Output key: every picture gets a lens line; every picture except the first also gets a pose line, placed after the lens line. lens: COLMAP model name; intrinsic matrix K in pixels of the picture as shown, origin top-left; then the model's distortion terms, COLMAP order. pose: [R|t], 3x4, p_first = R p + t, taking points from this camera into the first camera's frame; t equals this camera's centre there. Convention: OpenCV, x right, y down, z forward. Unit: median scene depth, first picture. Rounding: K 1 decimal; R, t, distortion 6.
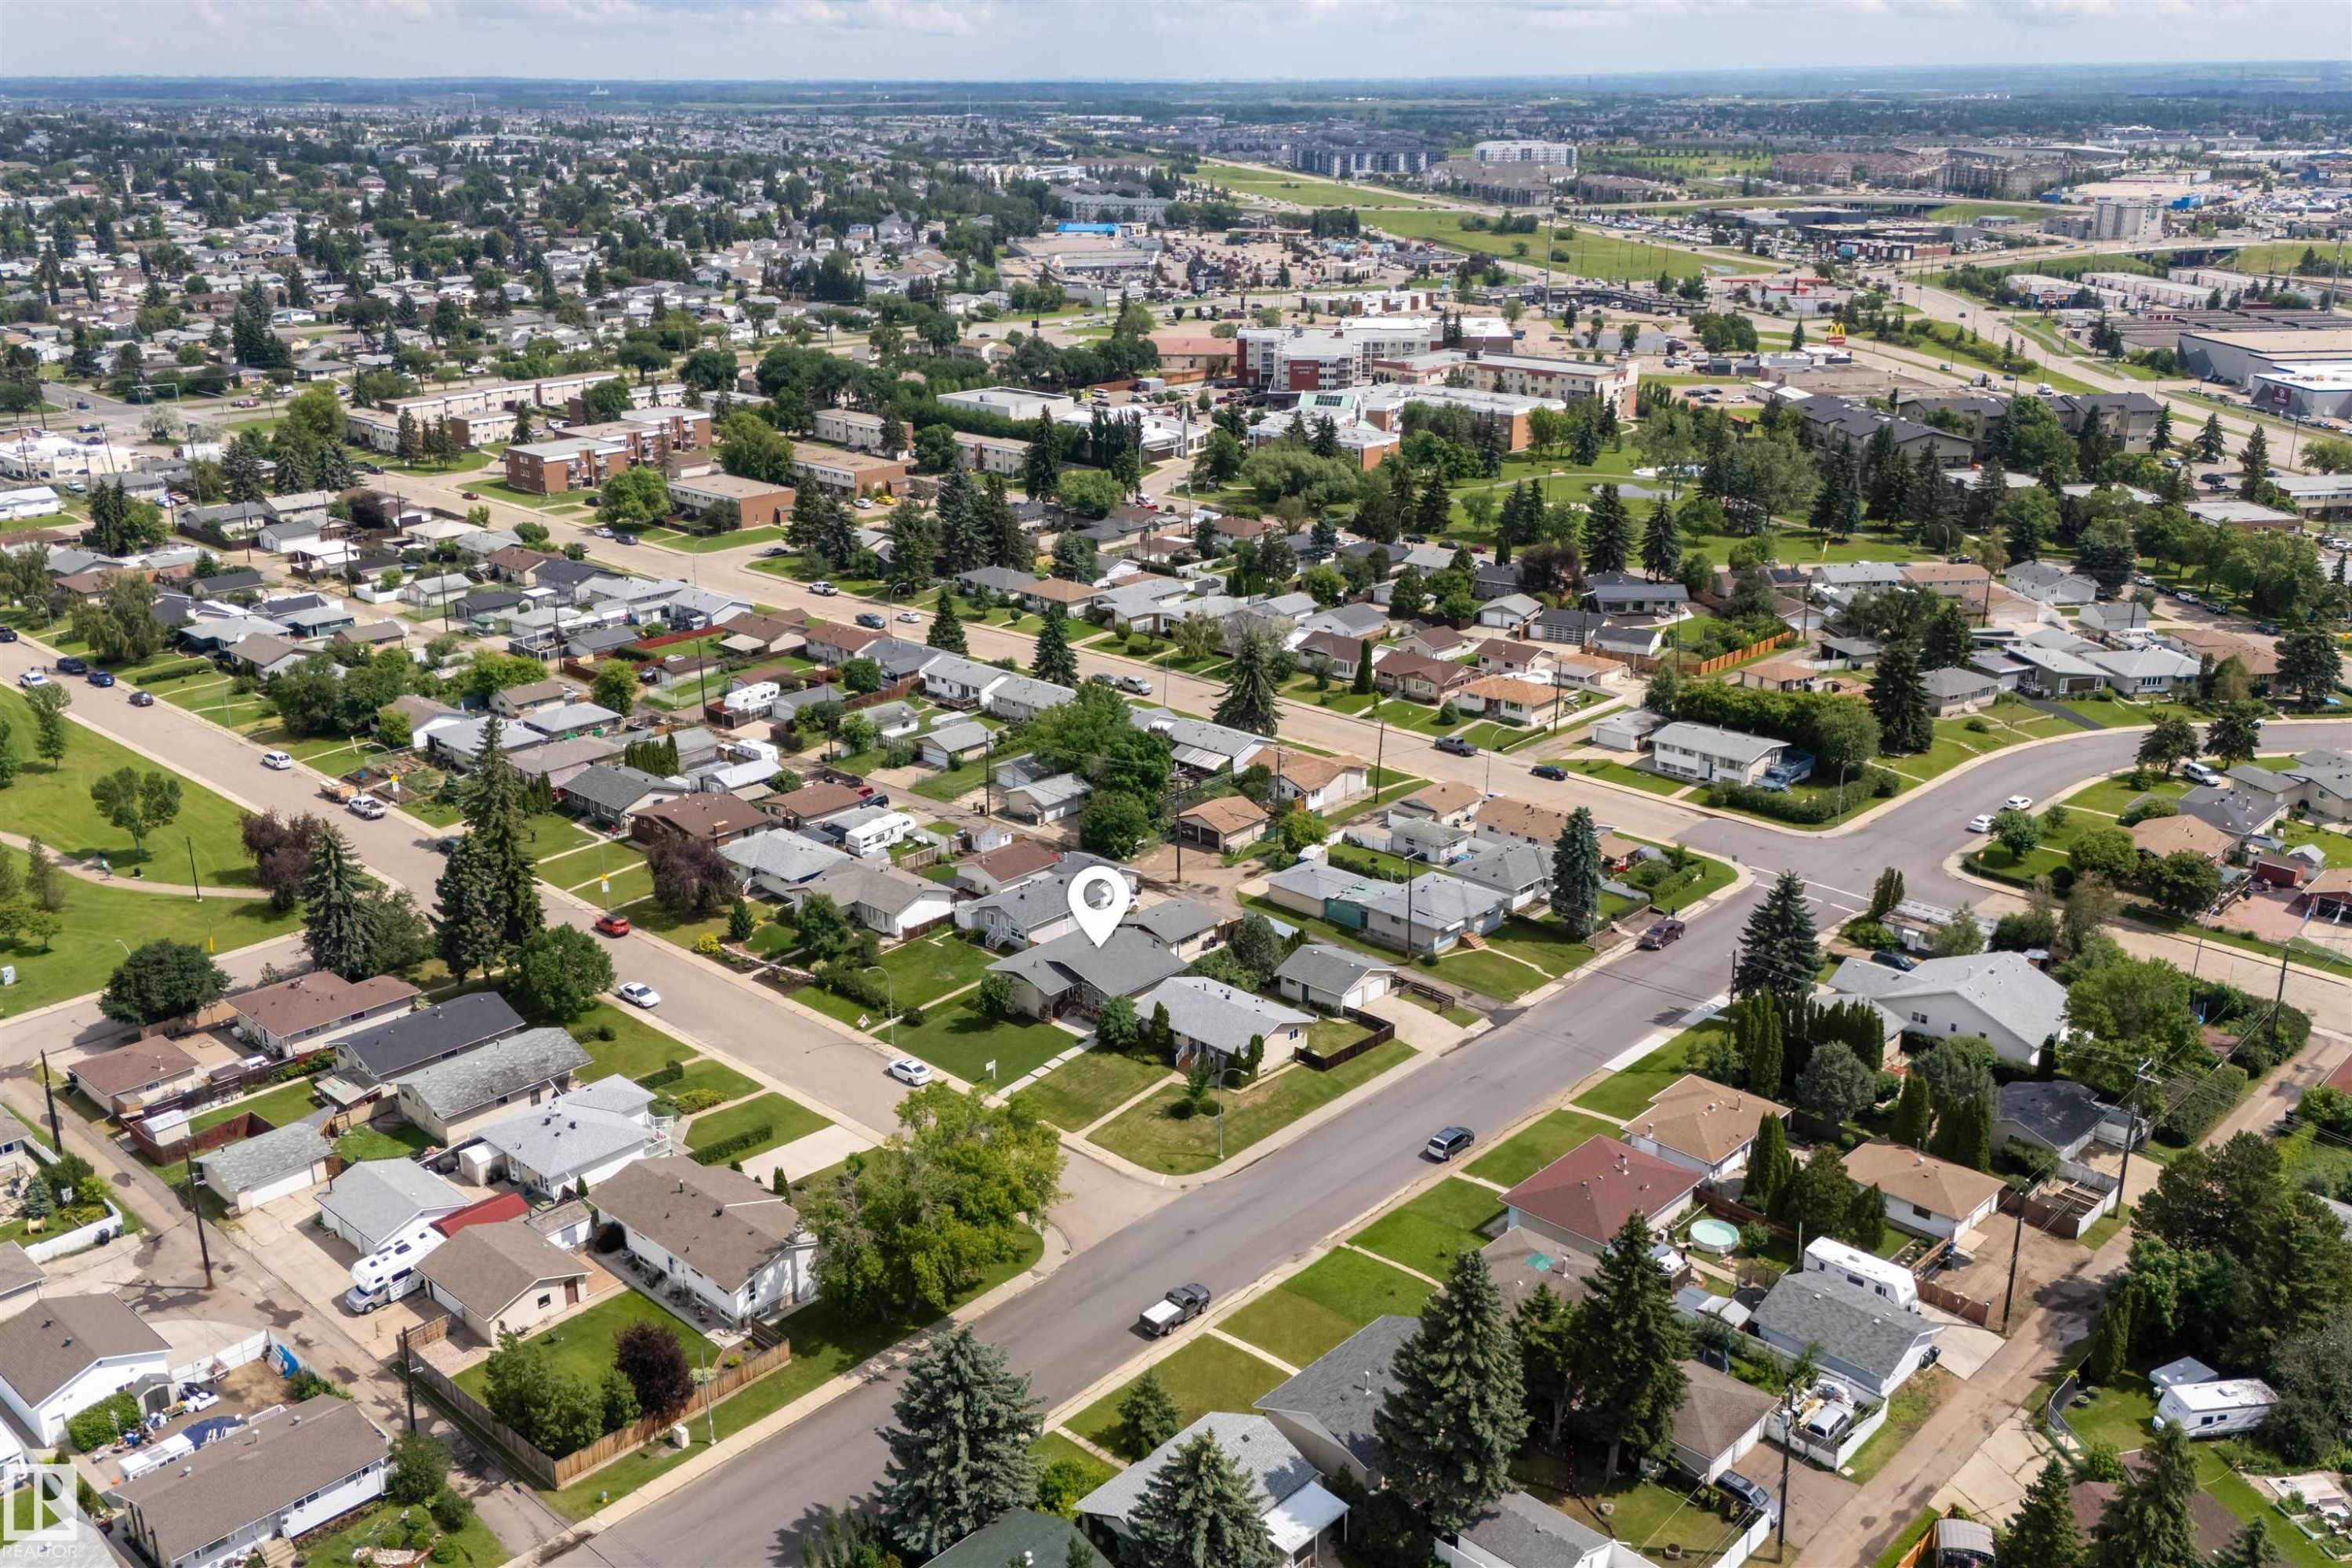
lens RADIAL K [[2045.9, 0, 1184.6], [0, 2045.9, 783.3], [0, 0, 1]] dist [0.094857, -0.142974]
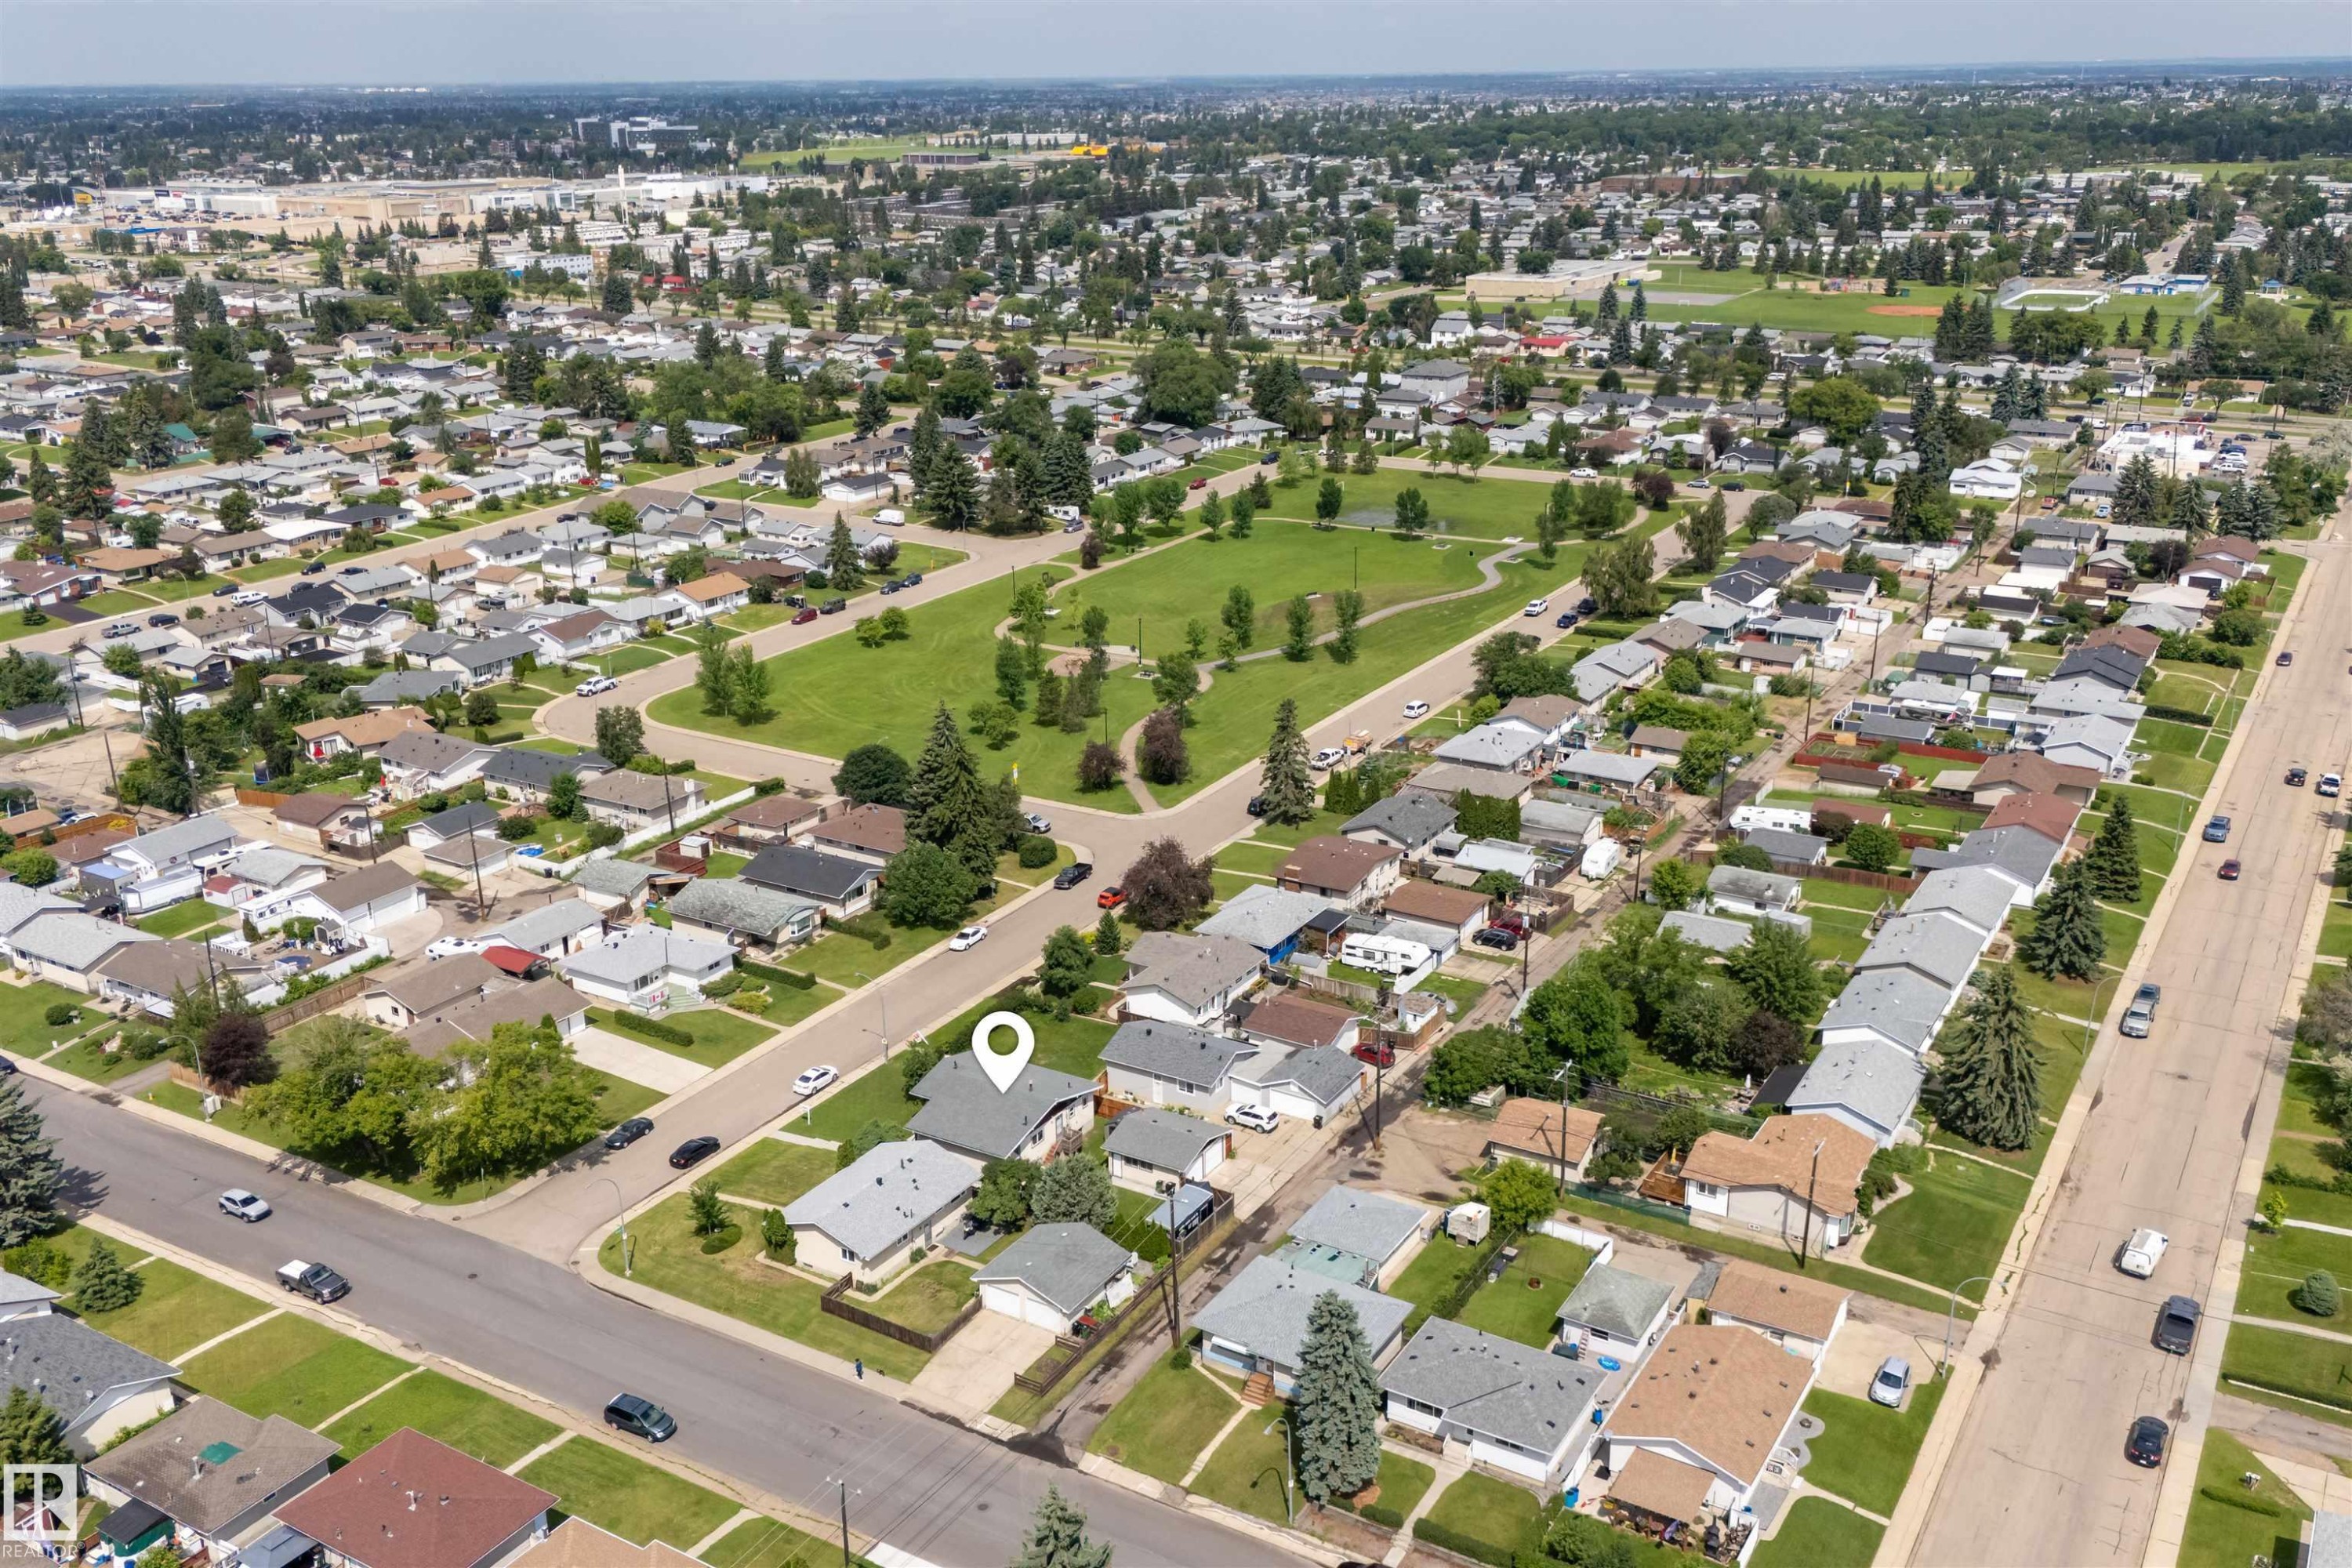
lens RADIAL K [[2008.0, 0, 1214.6], [0, 2008.0, 781.8], [0, 0, 1]] dist [0.107840, -0.205600]
pose [[0.221088, 0.328262, -0.918349, 0.589318], [-0.310731, 0.916286, 0.252718, -0.233466], [0.924428, 0.229486, 0.304581, 0.640665]]
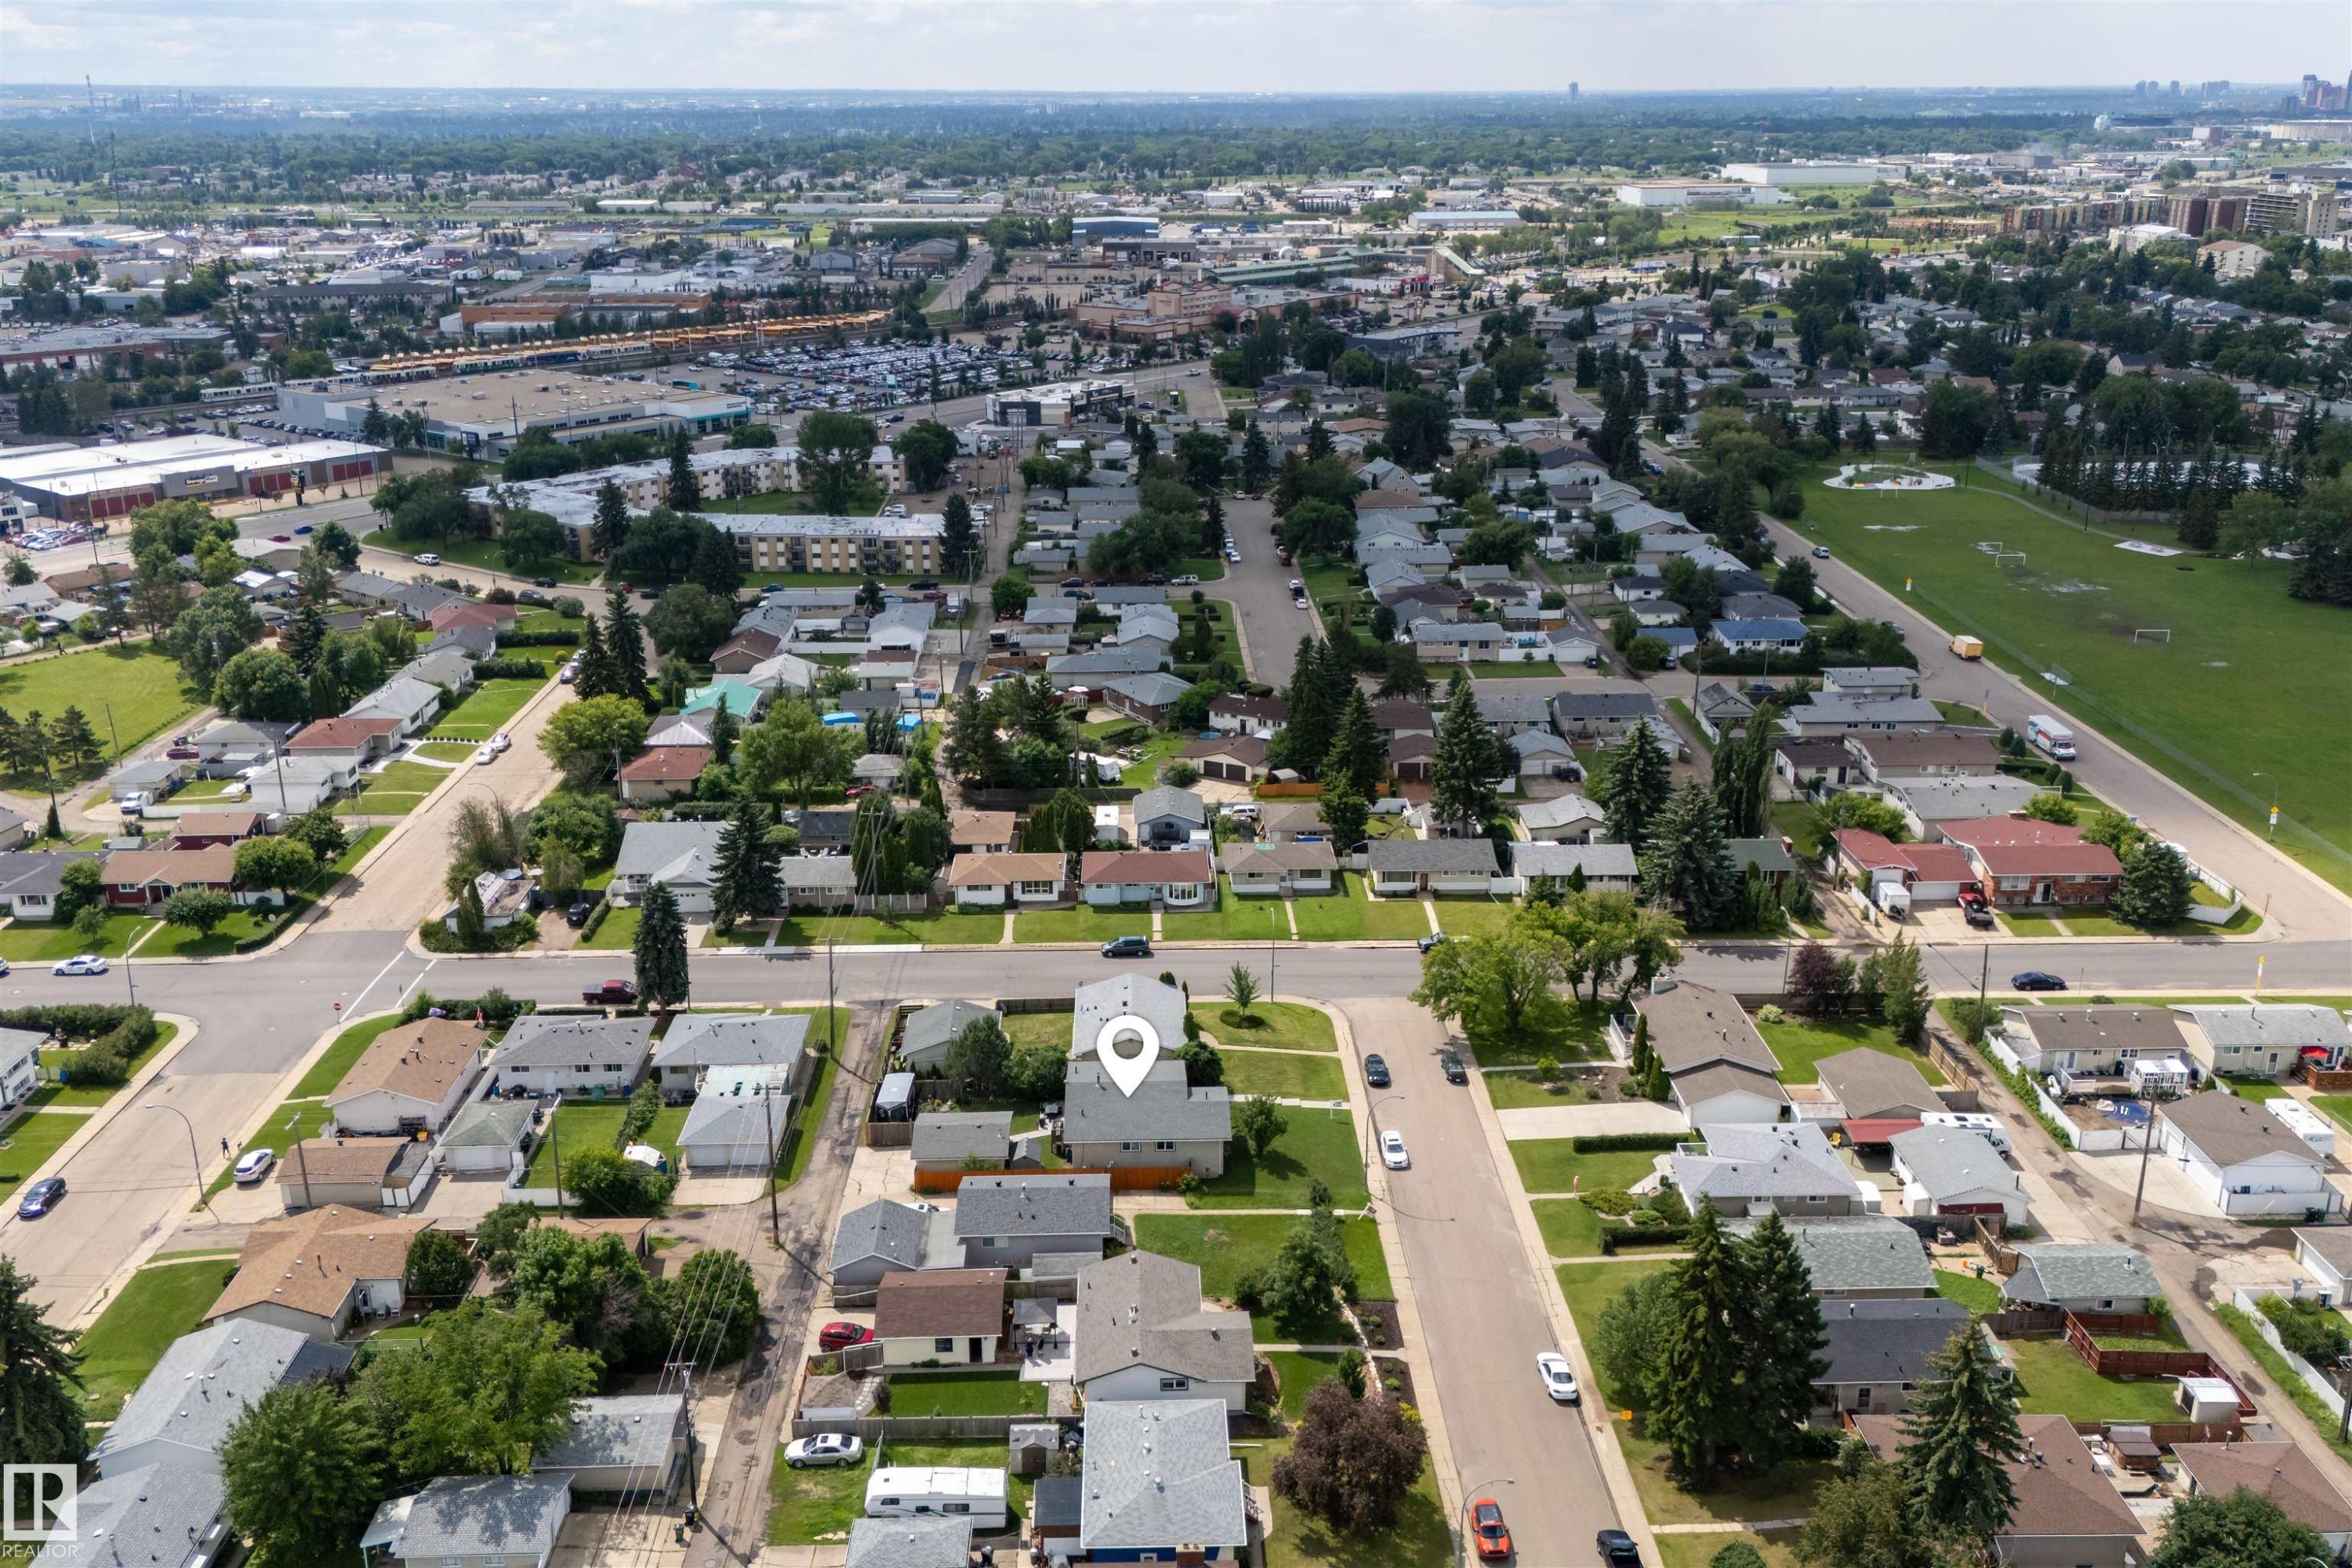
lens RADIAL K [[2045.9, 0, 1184.6], [0, 2045.9, 783.3], [0, 0, 1]] dist [0.094857, -0.142974]
pose [[-0.707413, -0.216862, 0.672709, -0.496005], [0.235317, 0.825206, 0.513479, -0.375863], [-0.666478, 0.521541, -0.532731, 1.112749]]
